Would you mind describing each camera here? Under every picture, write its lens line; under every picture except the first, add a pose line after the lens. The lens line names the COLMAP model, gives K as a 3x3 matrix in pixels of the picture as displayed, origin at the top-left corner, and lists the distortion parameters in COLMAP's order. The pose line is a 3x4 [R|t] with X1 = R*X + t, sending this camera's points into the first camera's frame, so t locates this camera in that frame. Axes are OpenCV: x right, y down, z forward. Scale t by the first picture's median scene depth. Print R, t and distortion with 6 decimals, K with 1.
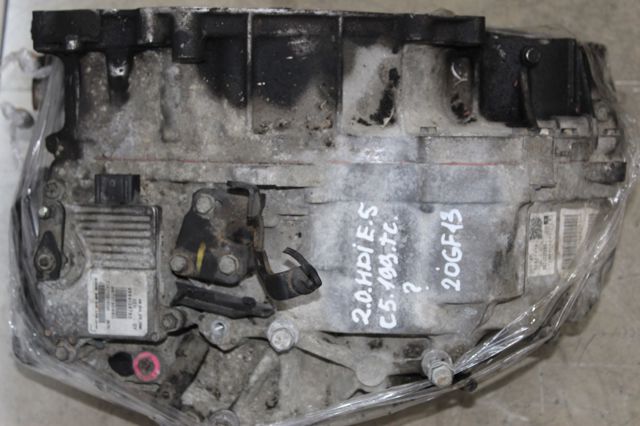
lens RADIAL K [[1373.9, 0, 319.3], [0, 1373.9, 213.6], [0, 0, 1]] dist [0.054418, 0.000000]
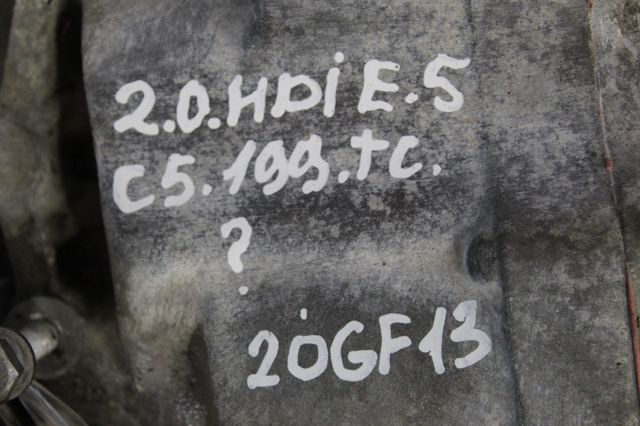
lens RADIAL K [[1458.8, 0, 319.8], [0, 1458.8, 212.8], [0, 0, 1]] dist [-0.019875, 0.000000]
pose [[0.138802, 0.987186, 0.078722, 0.034123], [-0.990077, 0.136567, 0.033125, 0.020971], [0.021950, -0.082538, 0.996346, 0.643494]]
